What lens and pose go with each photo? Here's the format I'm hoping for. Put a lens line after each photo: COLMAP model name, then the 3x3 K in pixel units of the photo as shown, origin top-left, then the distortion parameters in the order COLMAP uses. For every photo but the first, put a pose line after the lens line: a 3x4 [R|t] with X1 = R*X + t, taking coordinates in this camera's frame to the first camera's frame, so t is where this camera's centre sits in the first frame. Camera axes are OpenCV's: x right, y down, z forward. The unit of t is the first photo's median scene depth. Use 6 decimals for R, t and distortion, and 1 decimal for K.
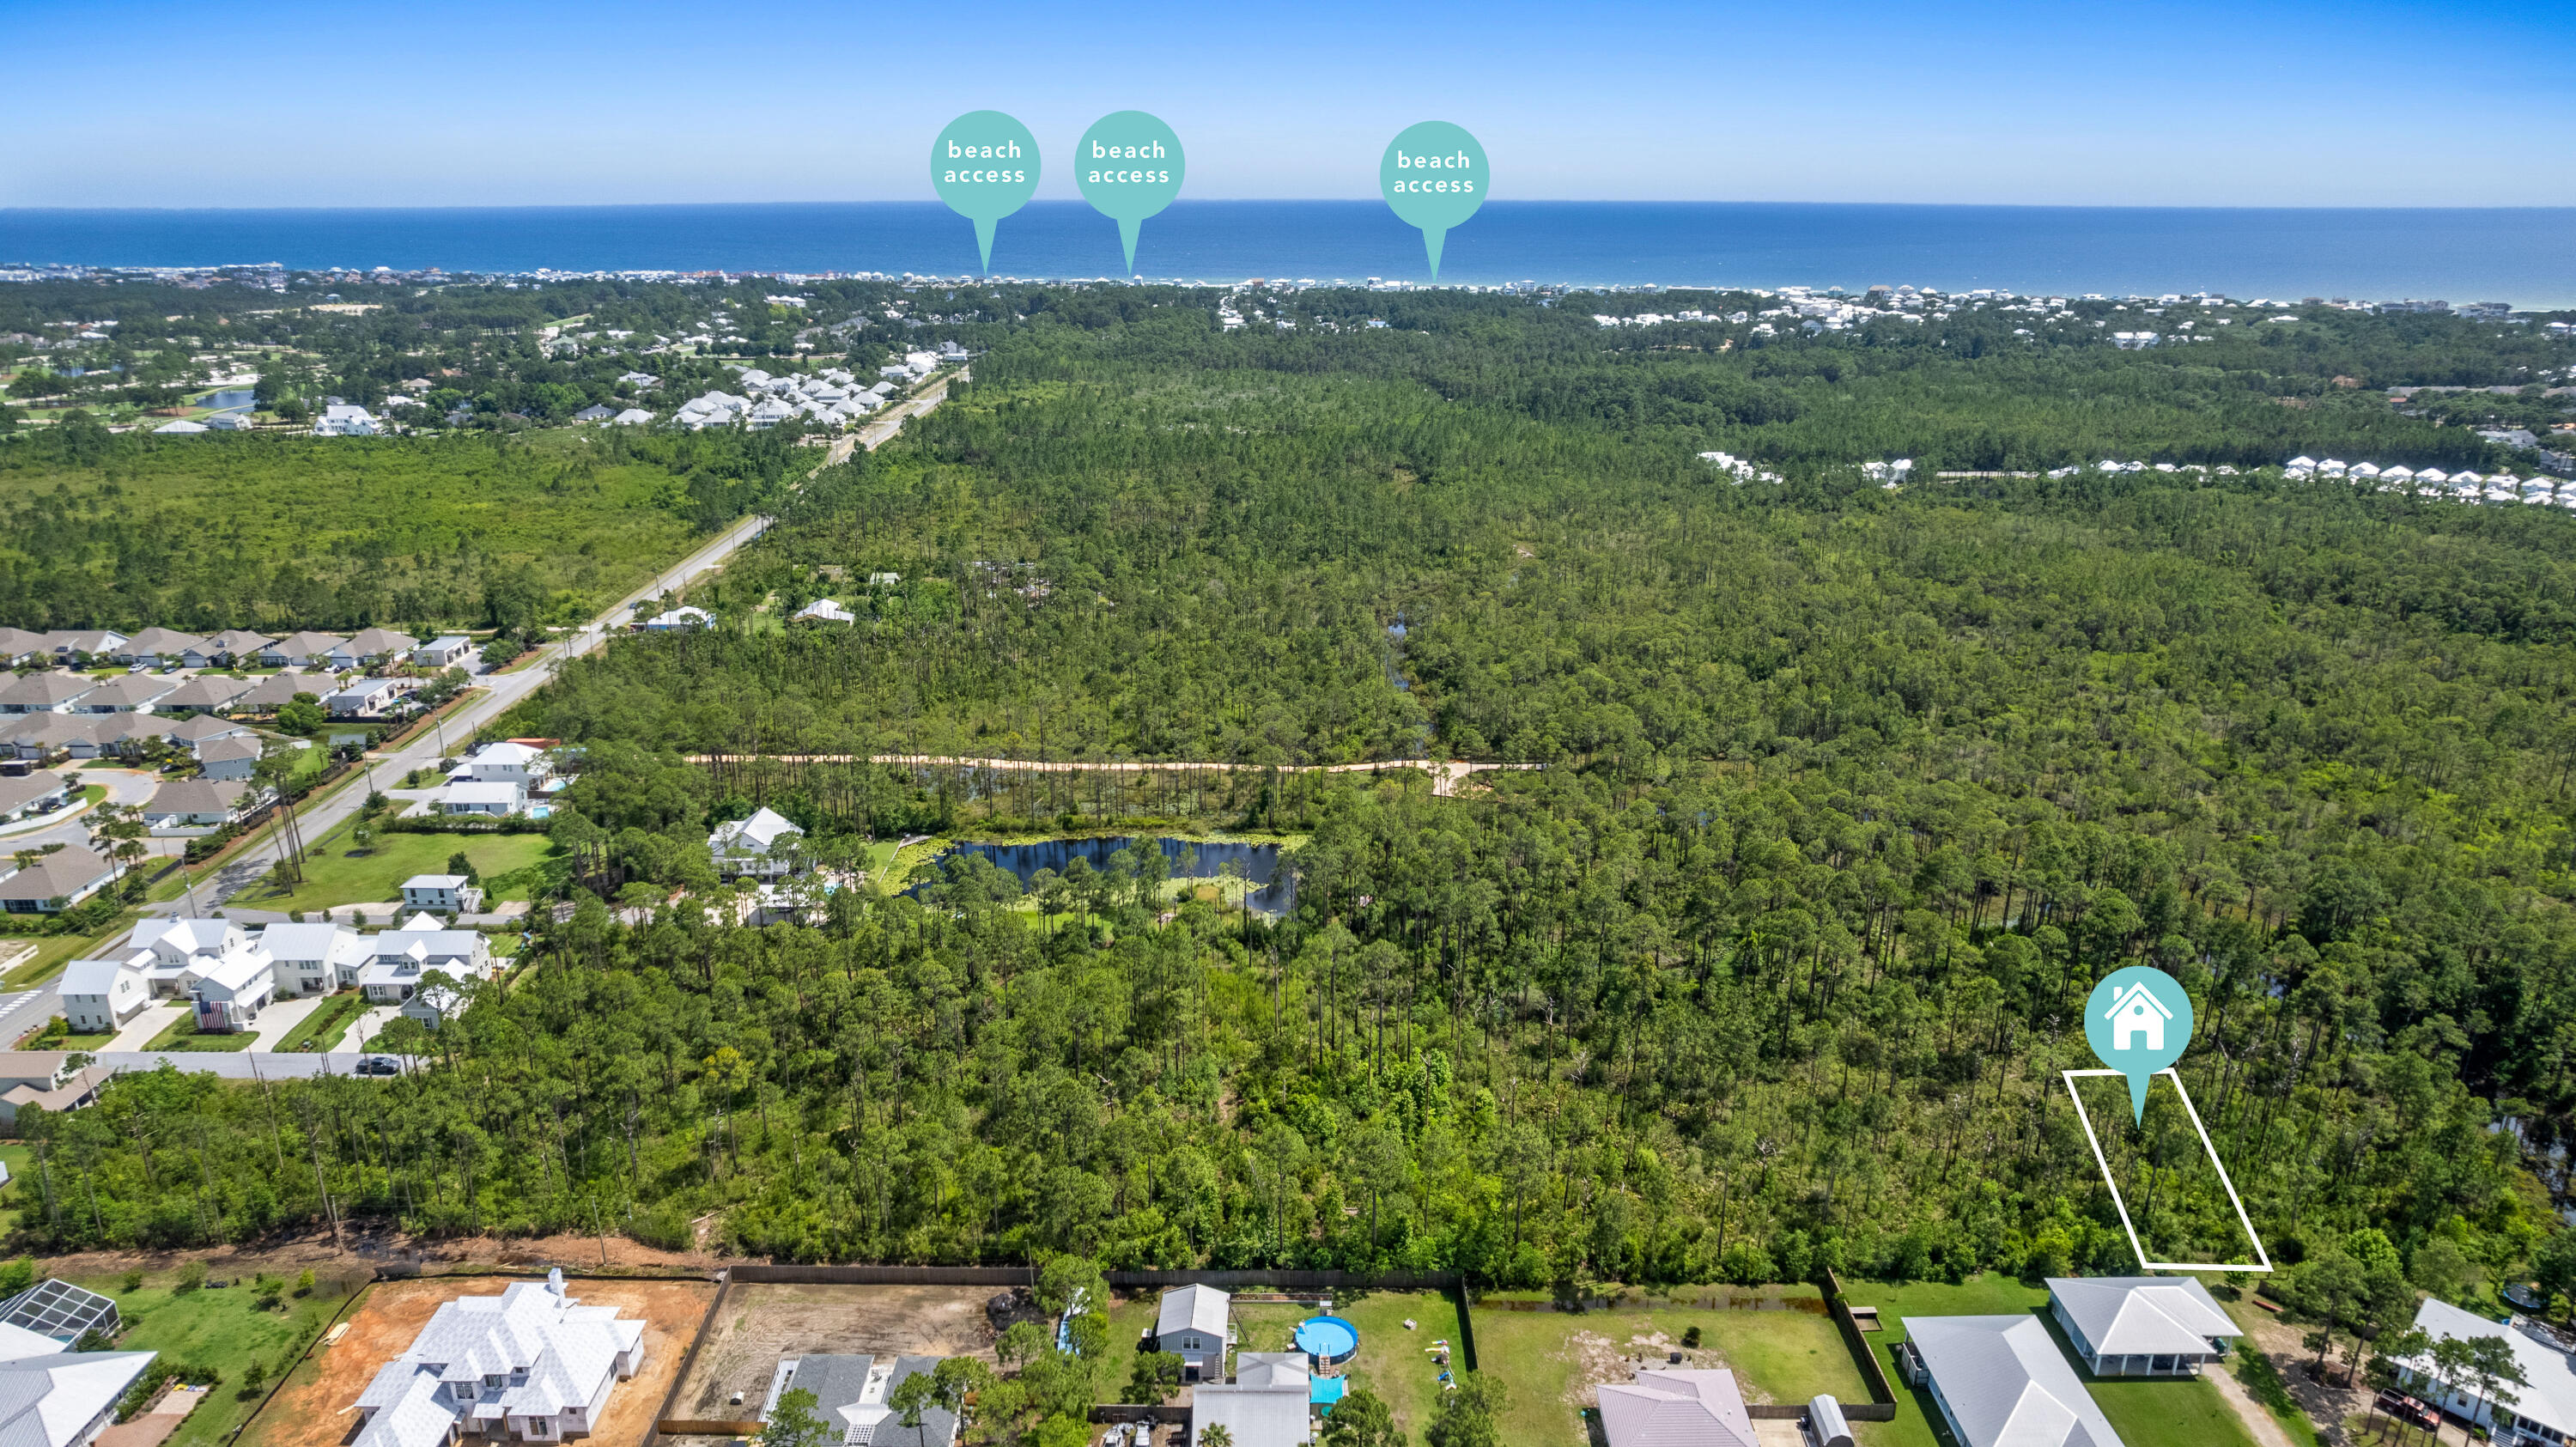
lens RADIAL K [[1641.2, 0, 1292.9], [0, 1641.2, 750.9], [0, 0, 1]] dist [-0.083861, 0.077990]
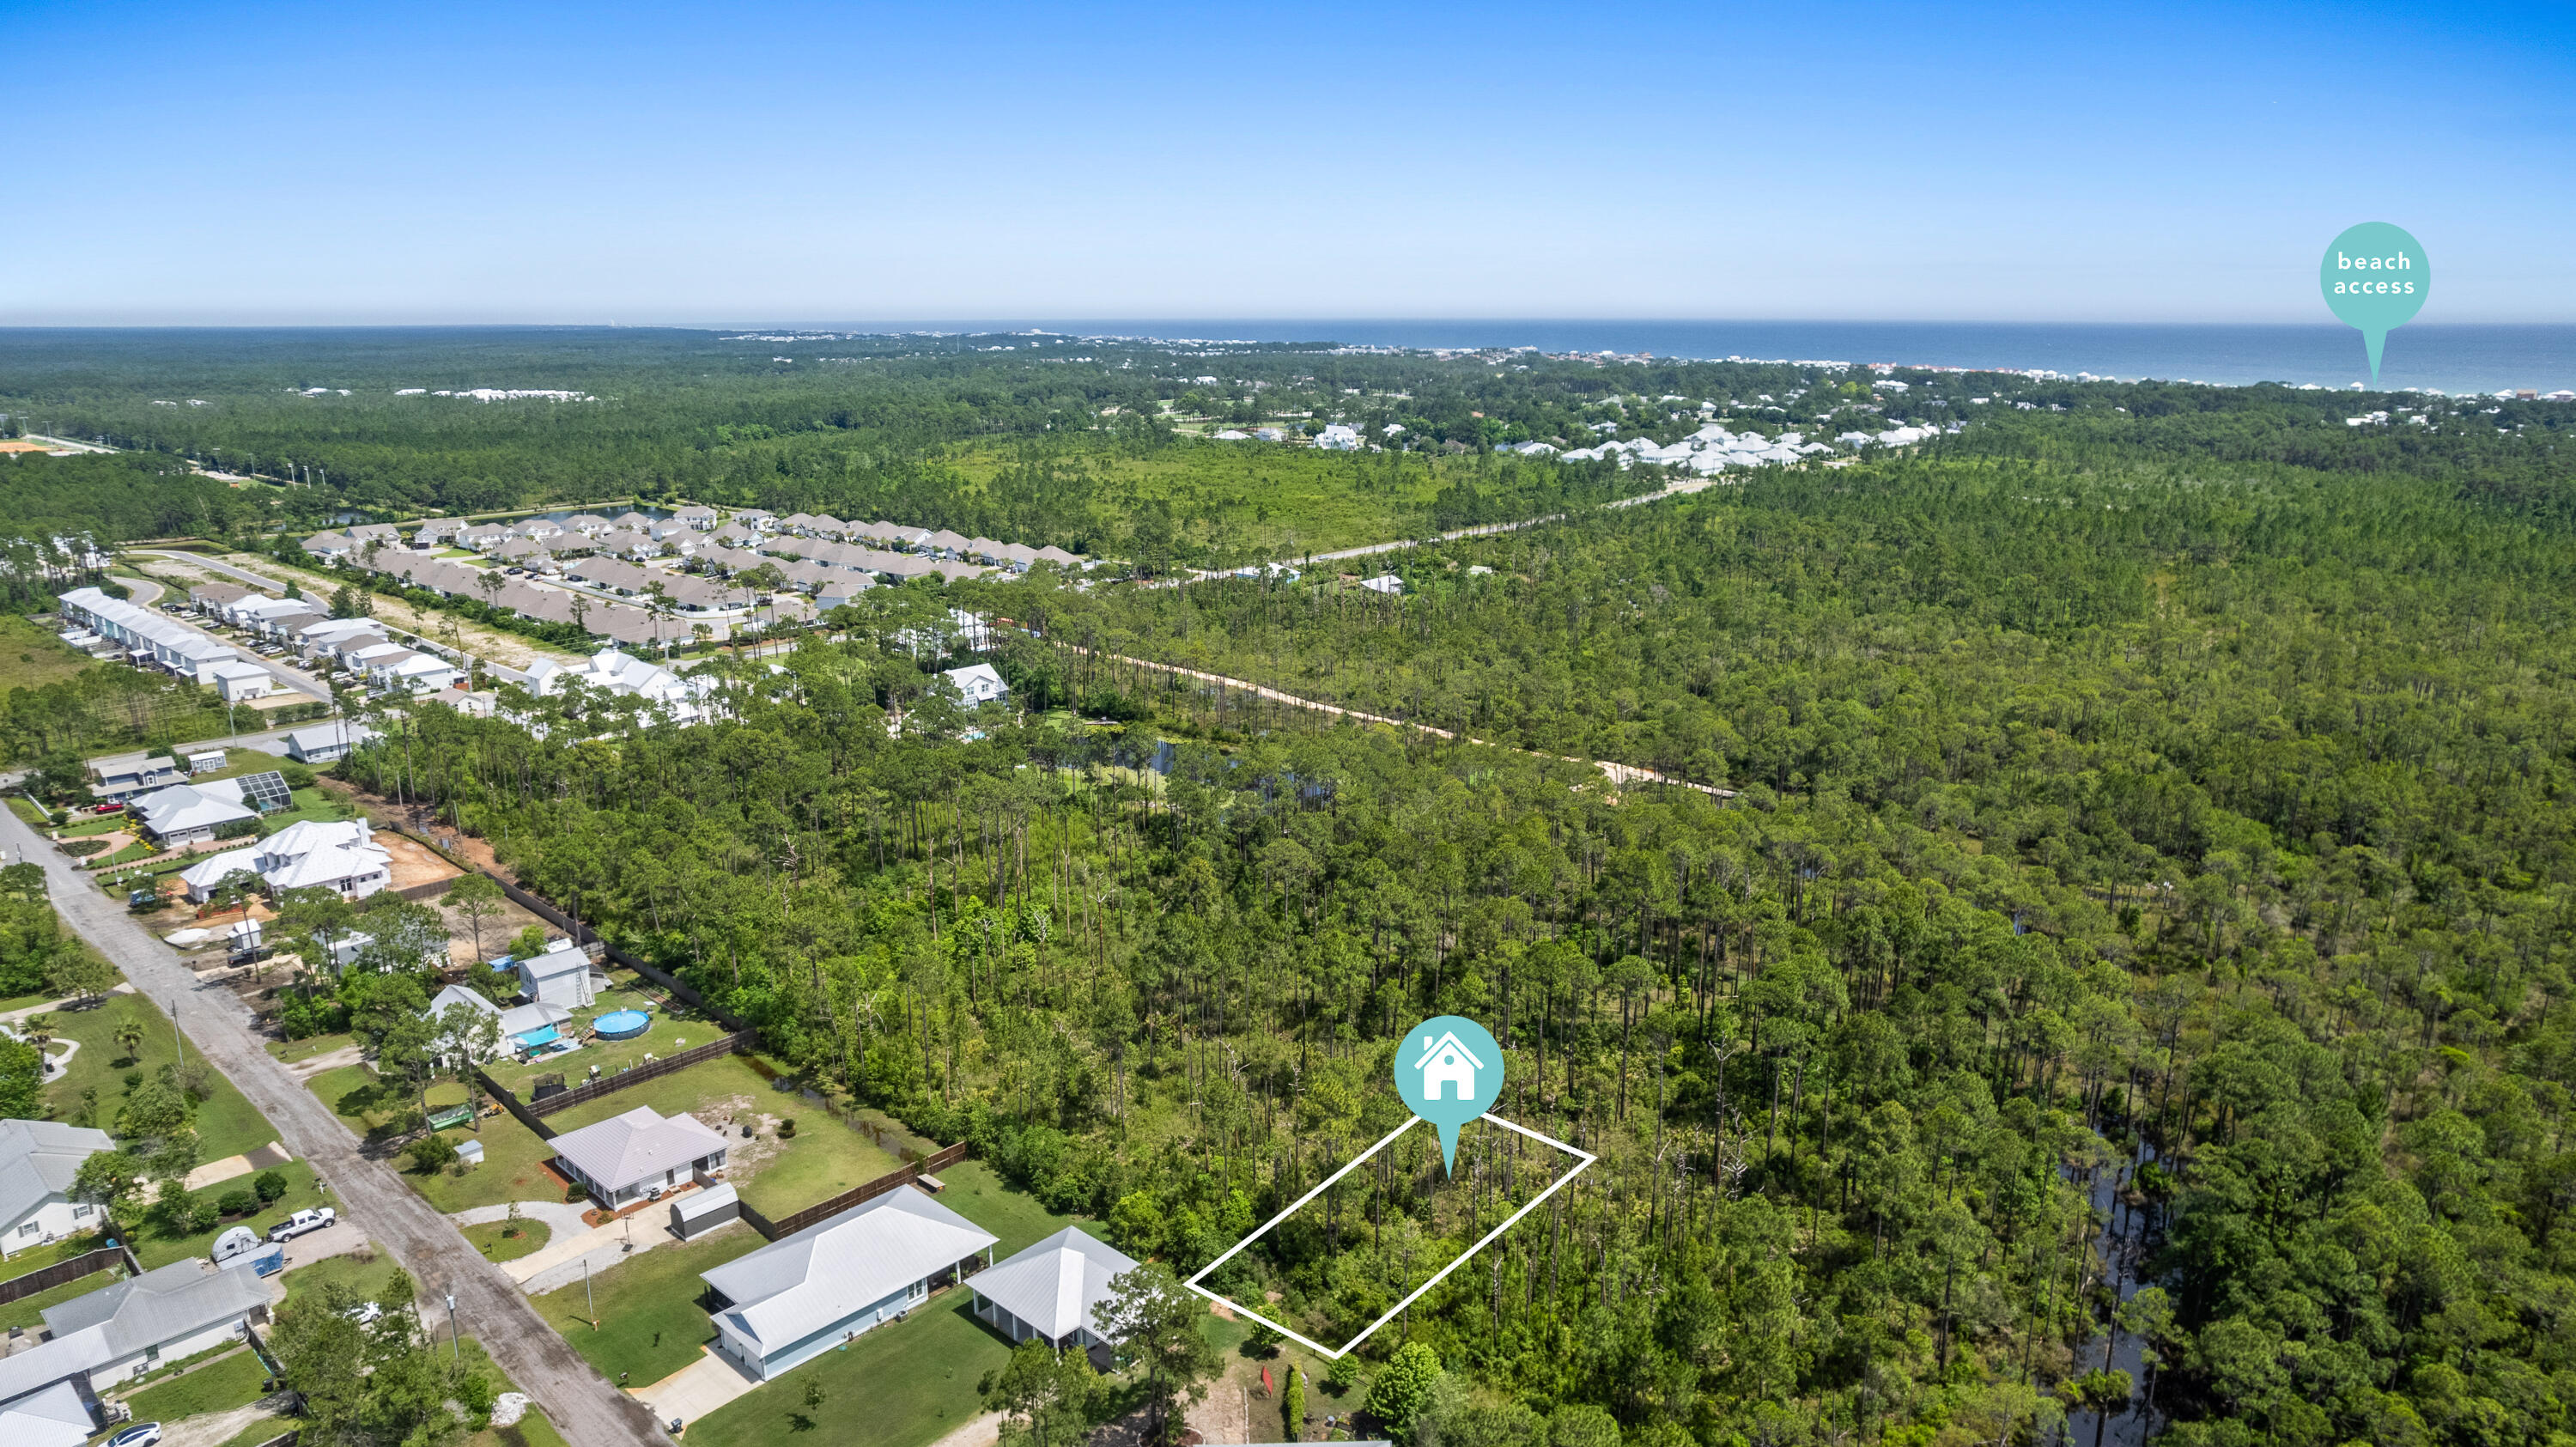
lens RADIAL K [[1666.8, 0, 1291.3], [0, 1666.8, 739.1], [0, 0, 1]] dist [-0.085298, 0.079311]
pose [[0.727347, 0.167813, -0.665436, 0.892712], [-0.218867, 0.975731, 0.006834, 0.042794], [0.650433, 0.140671, 0.746424, 0.331215]]
